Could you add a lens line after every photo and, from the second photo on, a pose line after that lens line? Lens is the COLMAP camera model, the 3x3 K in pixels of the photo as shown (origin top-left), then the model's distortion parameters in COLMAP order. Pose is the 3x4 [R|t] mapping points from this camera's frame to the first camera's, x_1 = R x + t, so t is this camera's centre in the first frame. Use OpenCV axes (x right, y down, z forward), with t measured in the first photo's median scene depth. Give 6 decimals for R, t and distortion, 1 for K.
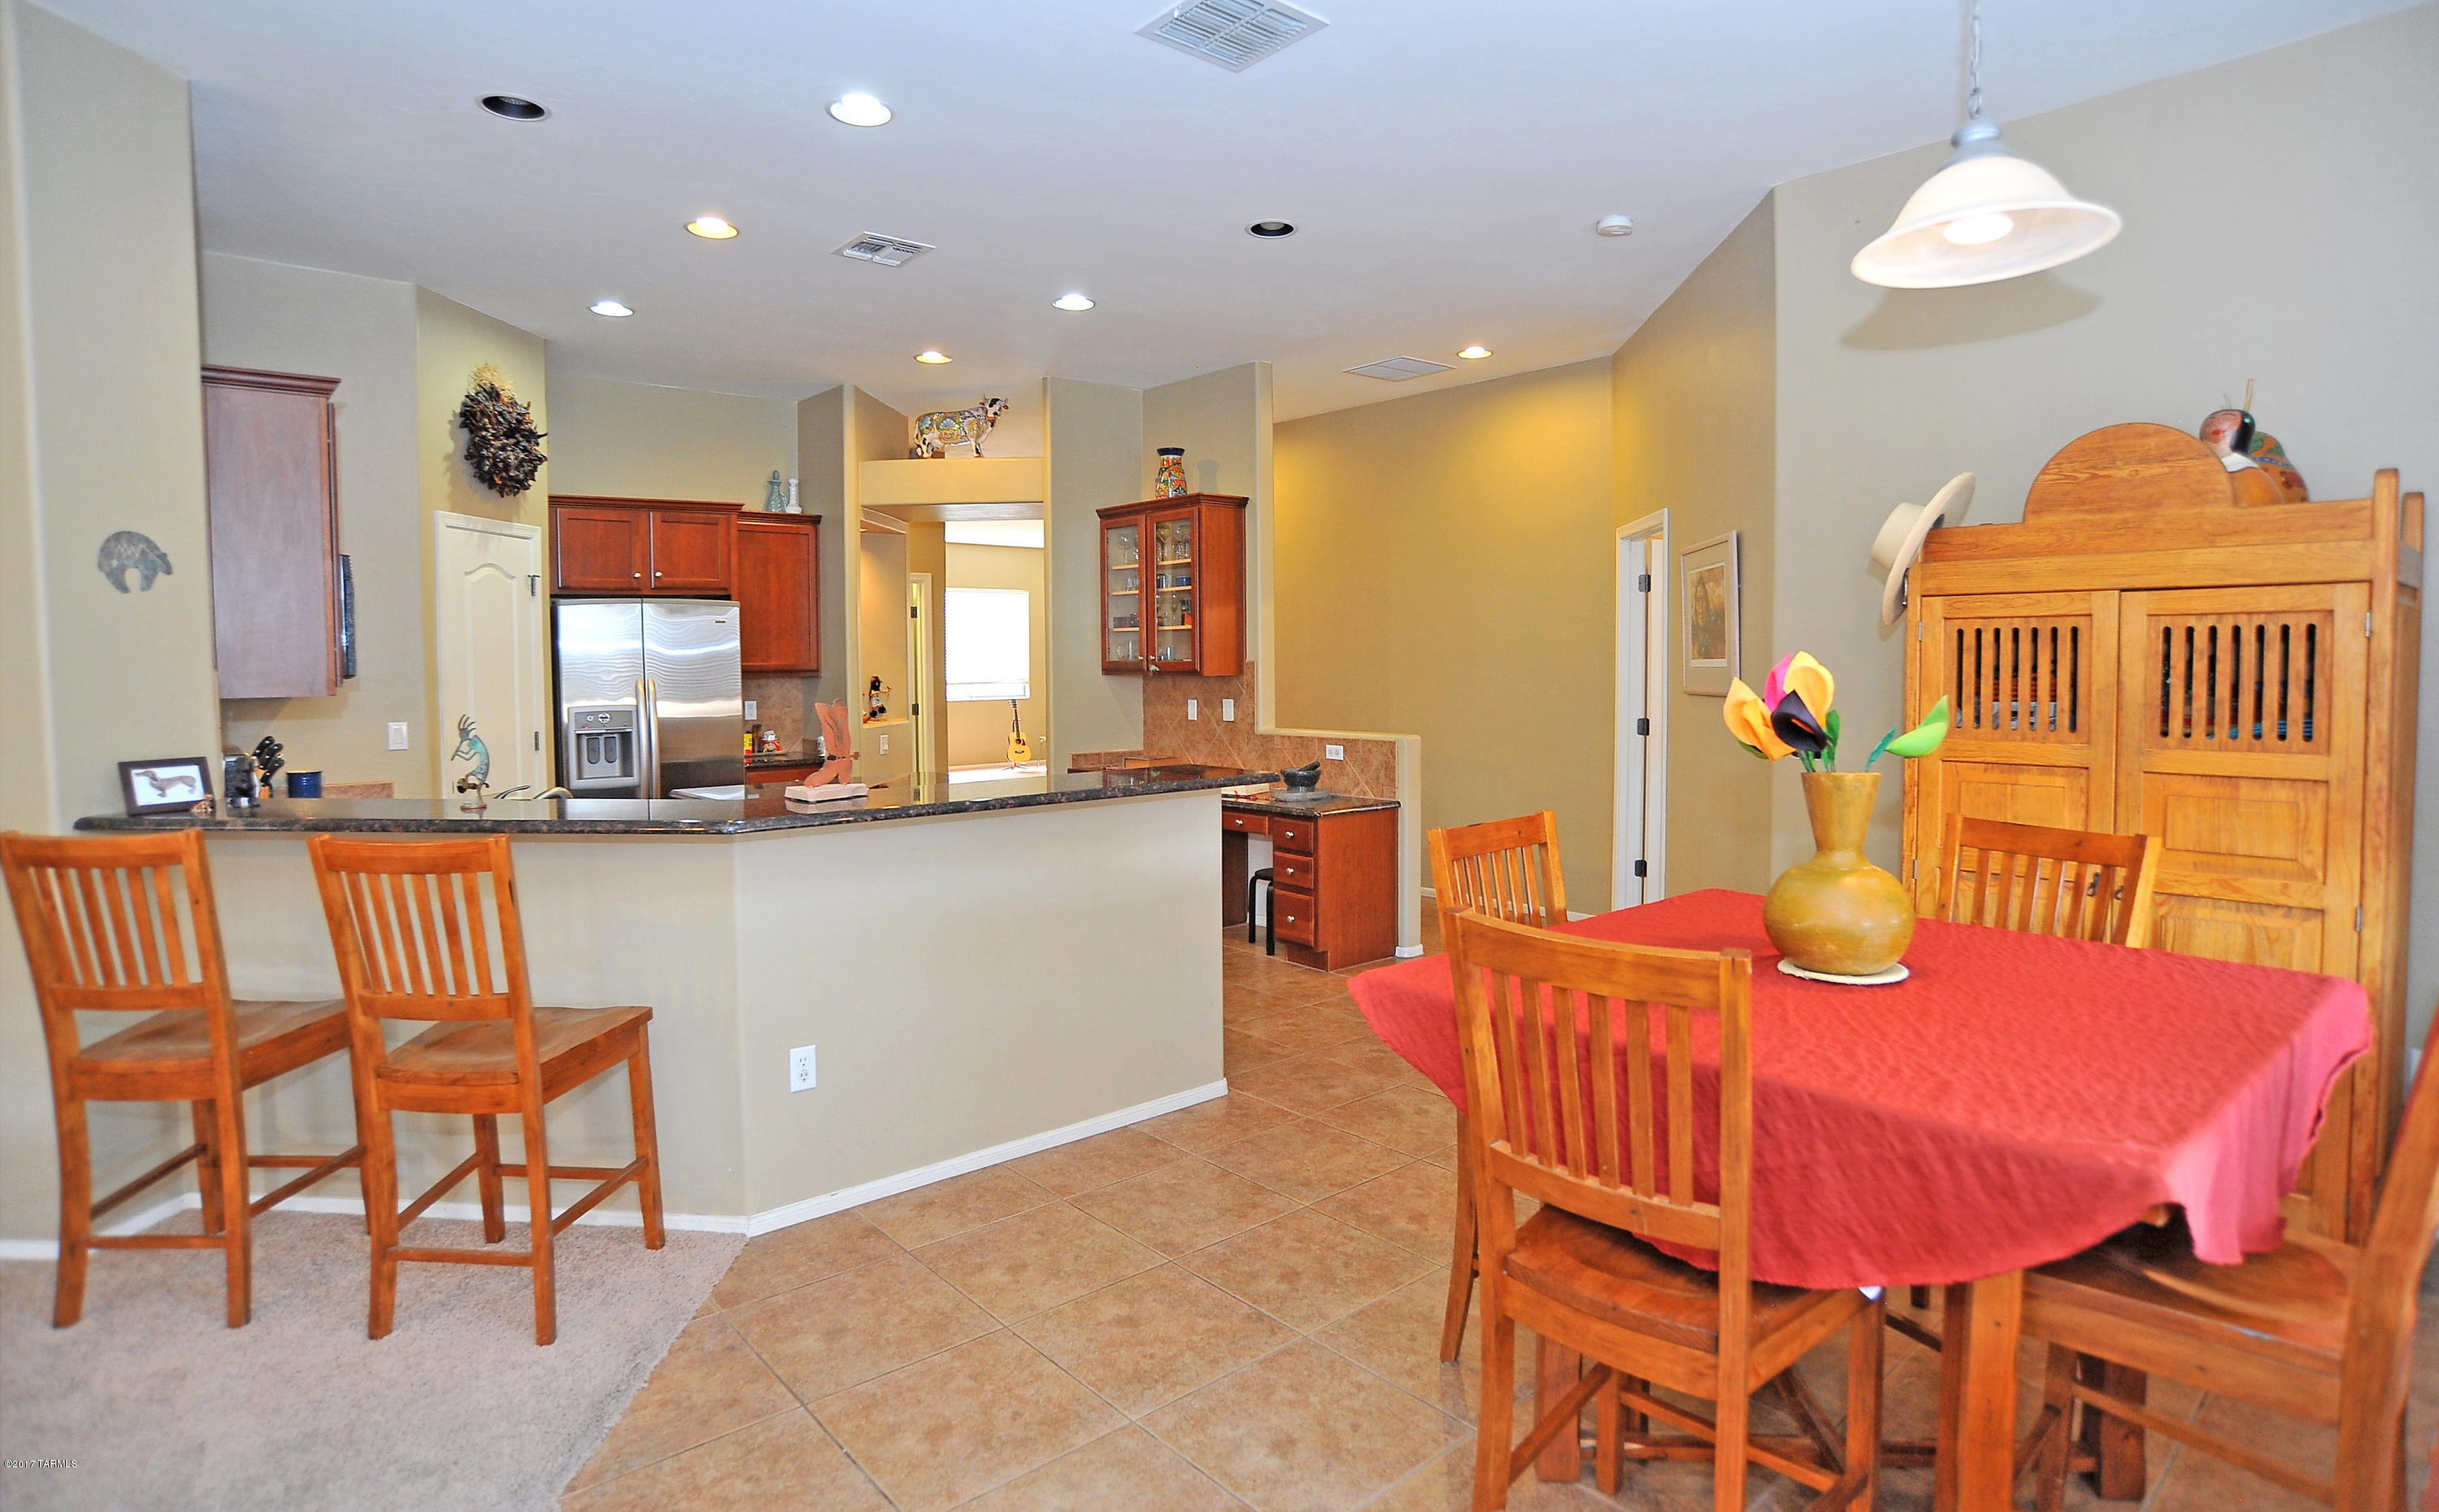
lens RADIAL K [[1245.2, 0, 1209.9], [0, 1245.2, 722.7], [0, 0, 1]] dist [-0.073971, 0.014642]
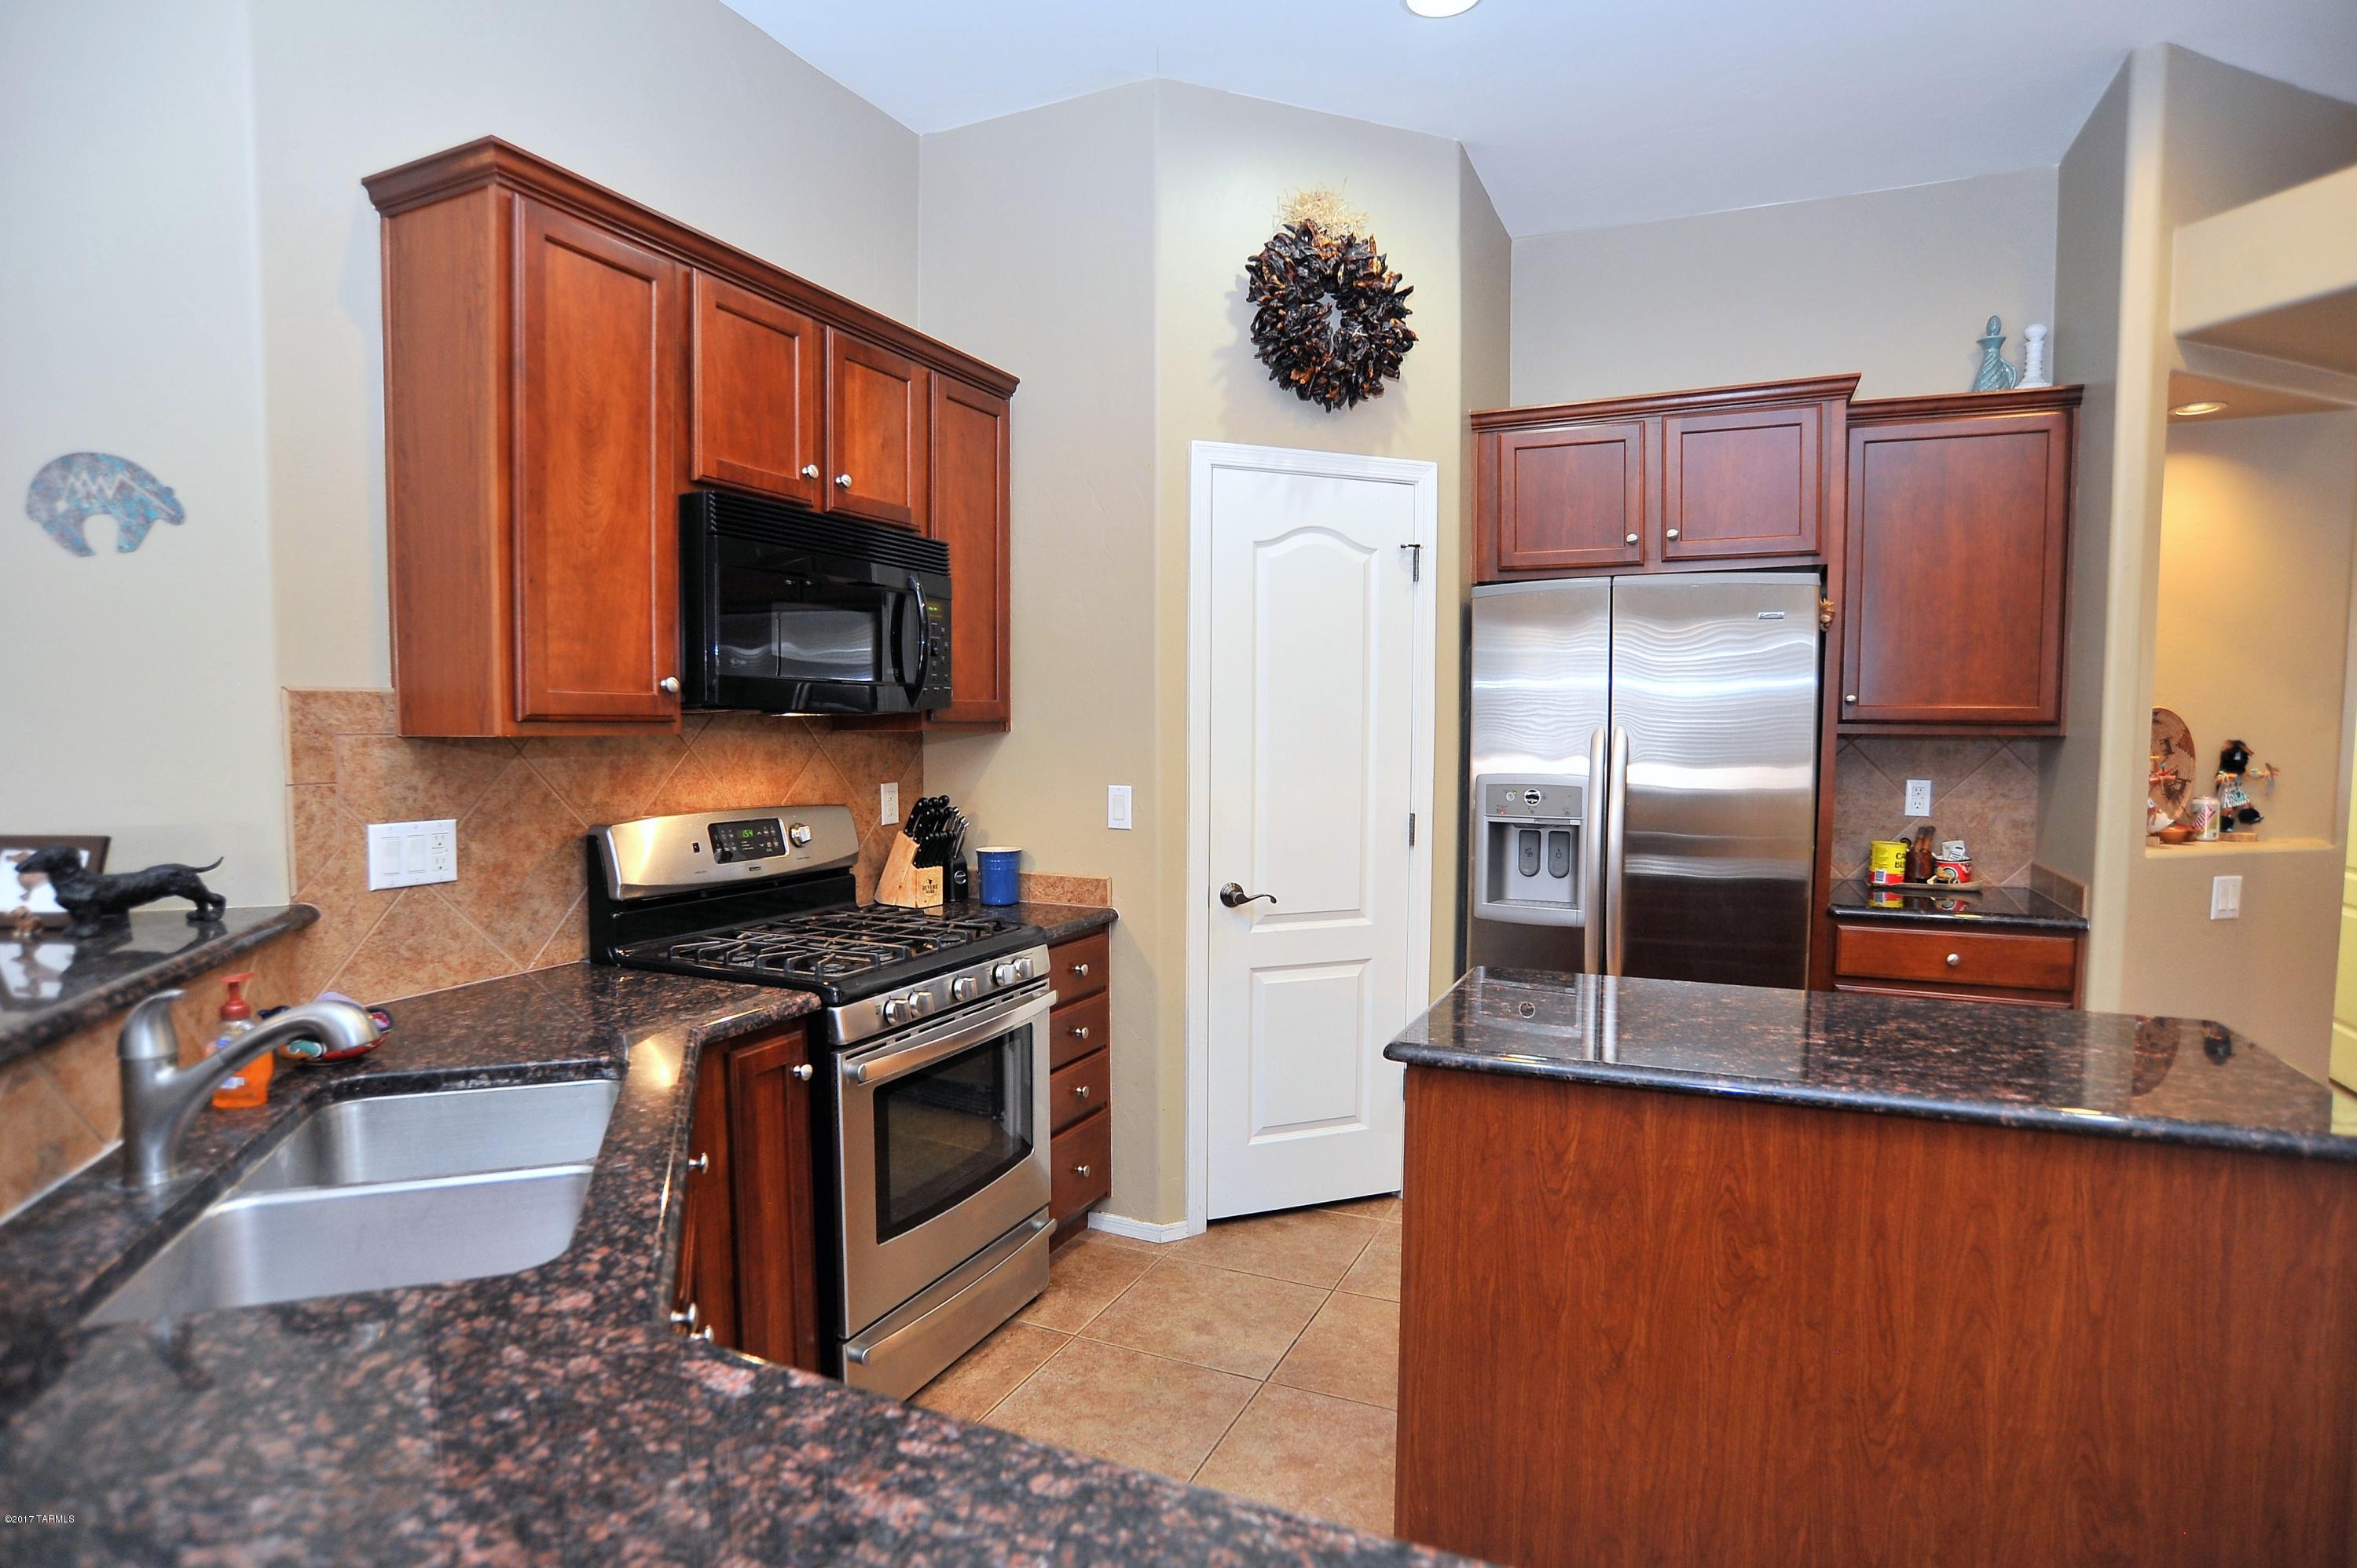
lens RADIAL K [[1220.3, 0, 1211.9], [0, 1220.3, 795.6], [0, 0, 1]] dist [-0.070700, 0.023568]
pose [[0.437033, 0.065337, -0.897069, -0.067640], [-0.052079, 0.997523, 0.047282, -0.024120], [0.897937, 0.026055, 0.439353, 0.654058]]
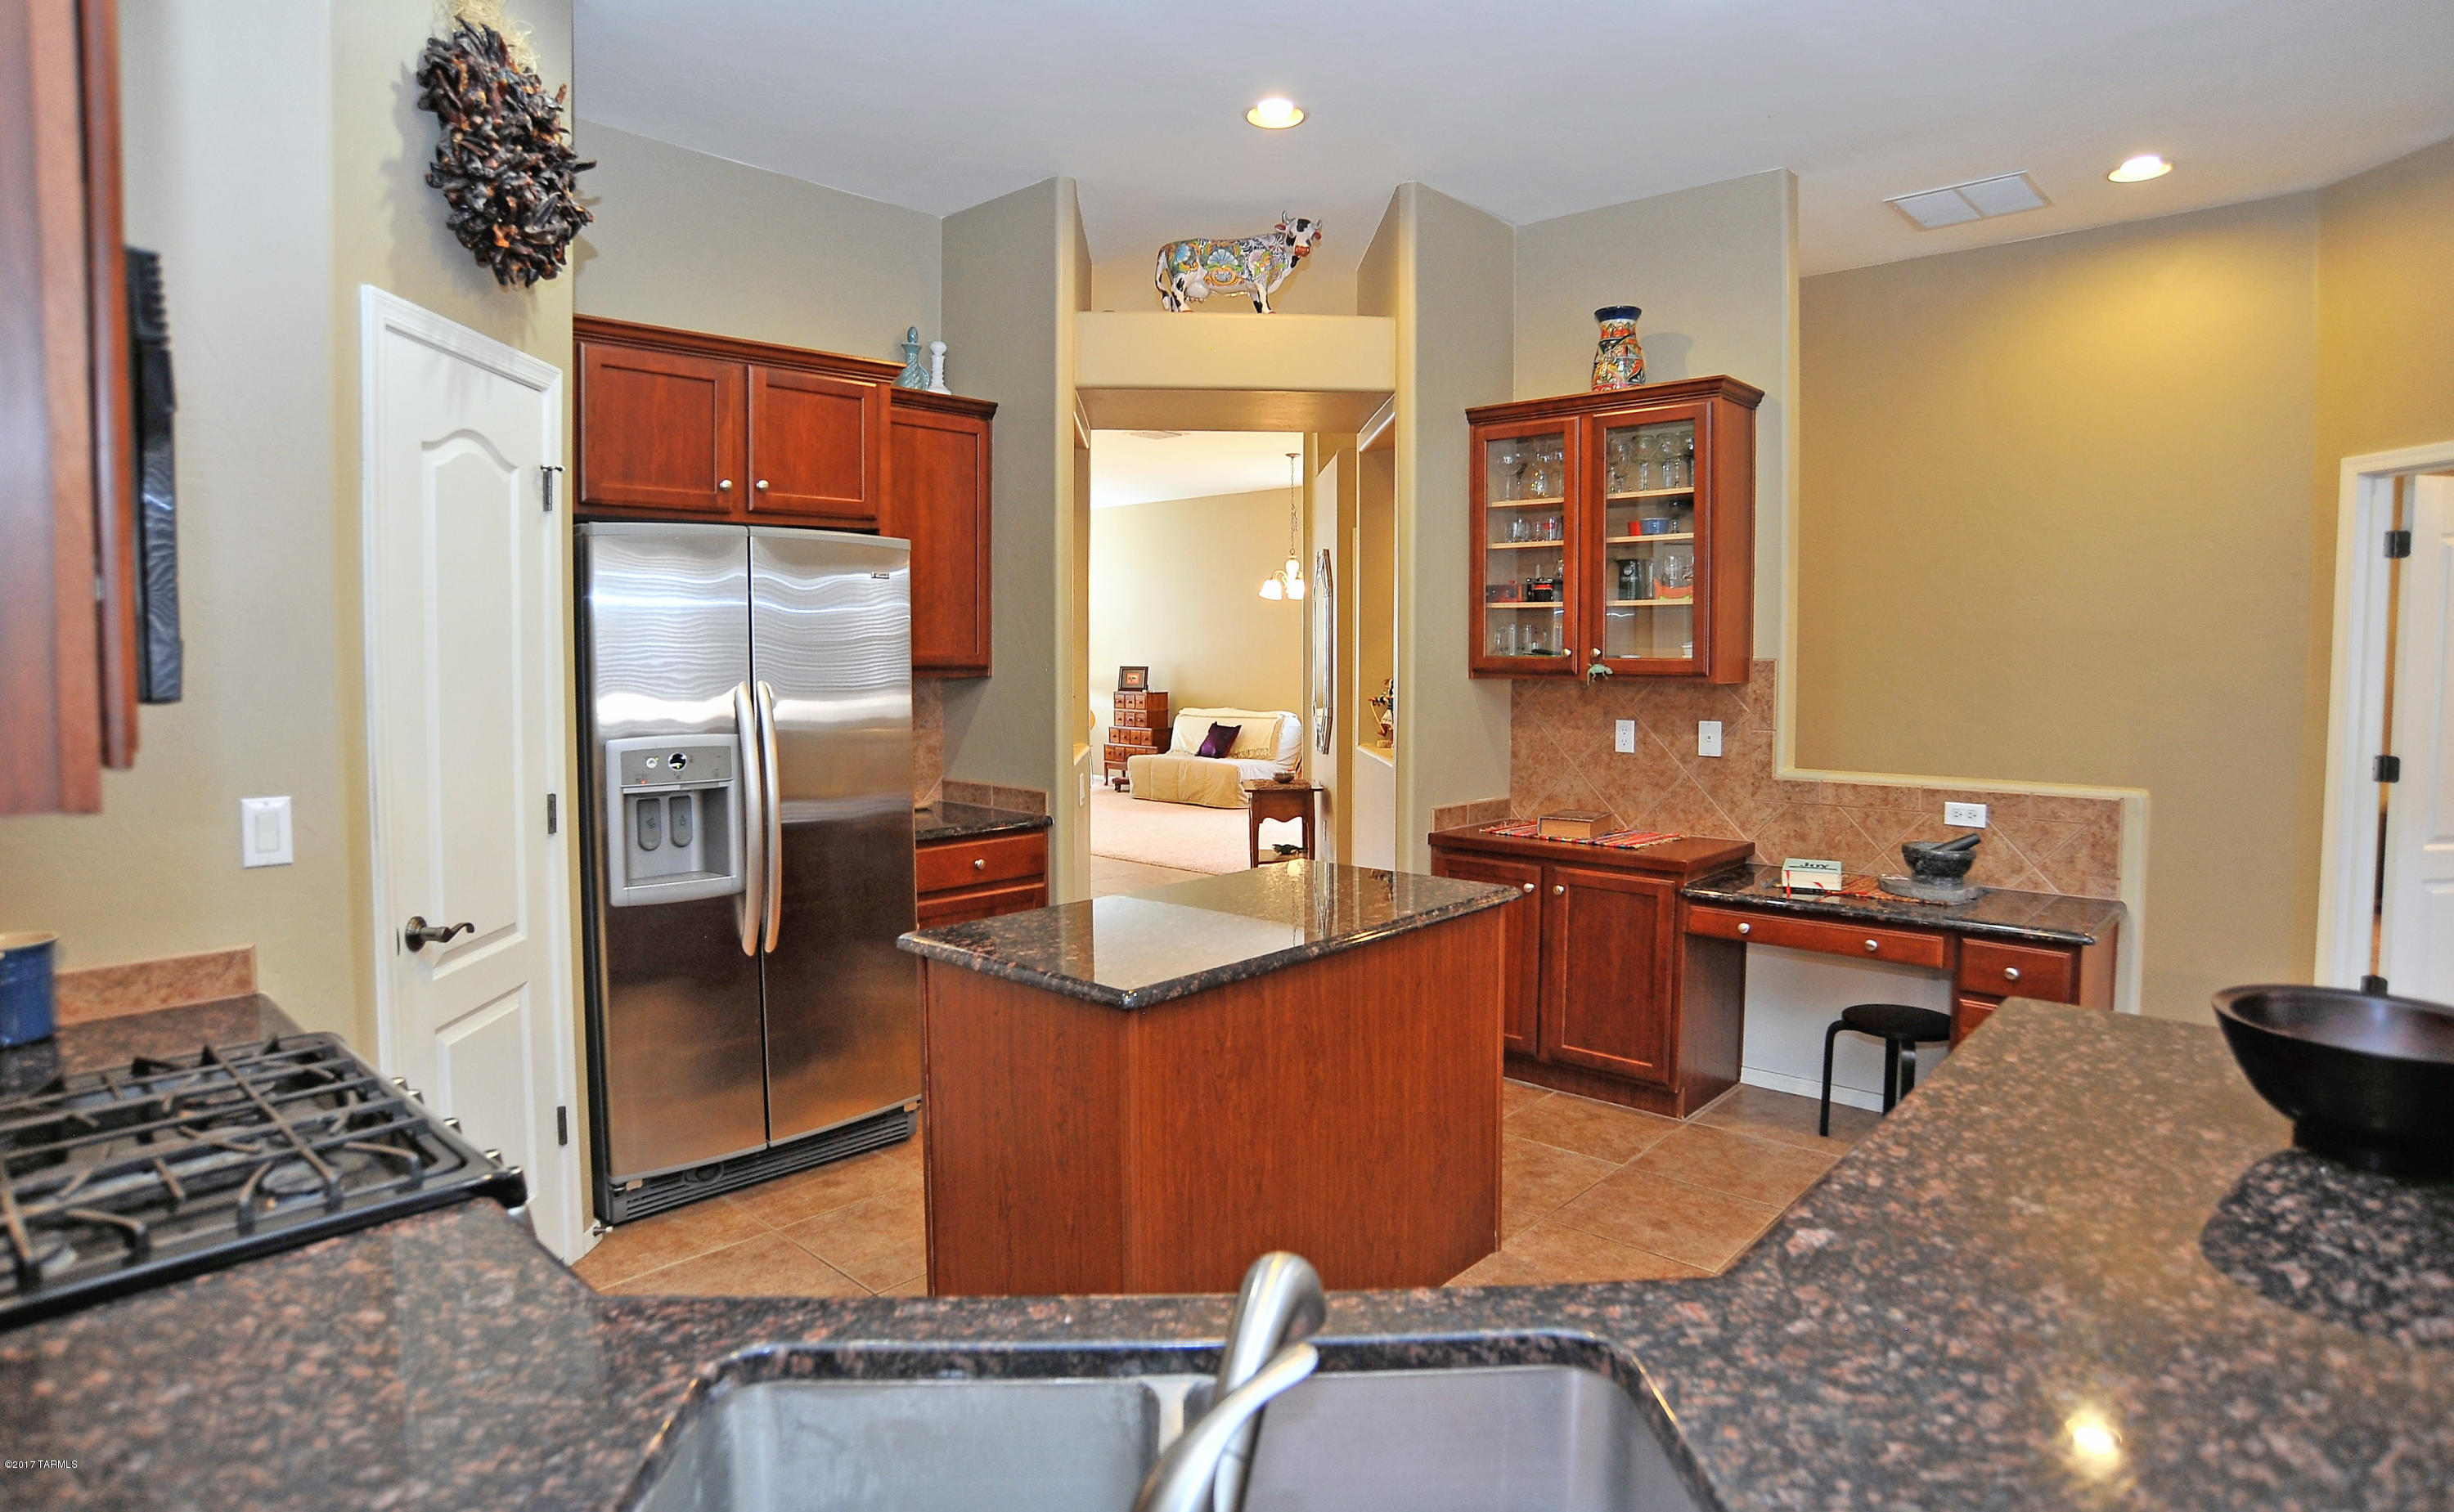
lens RADIAL K [[1293.7, 0, 1223.9], [0, 1293.7, 713.1], [0, 0, 1]] dist [-0.059506, 0.002483]
pose [[0.993529, 0.003850, 0.113516, -0.346255], [-0.003710, 0.999992, -0.001439, -0.024956], [-0.113521, 0.001008, 0.993535, 0.472543]]
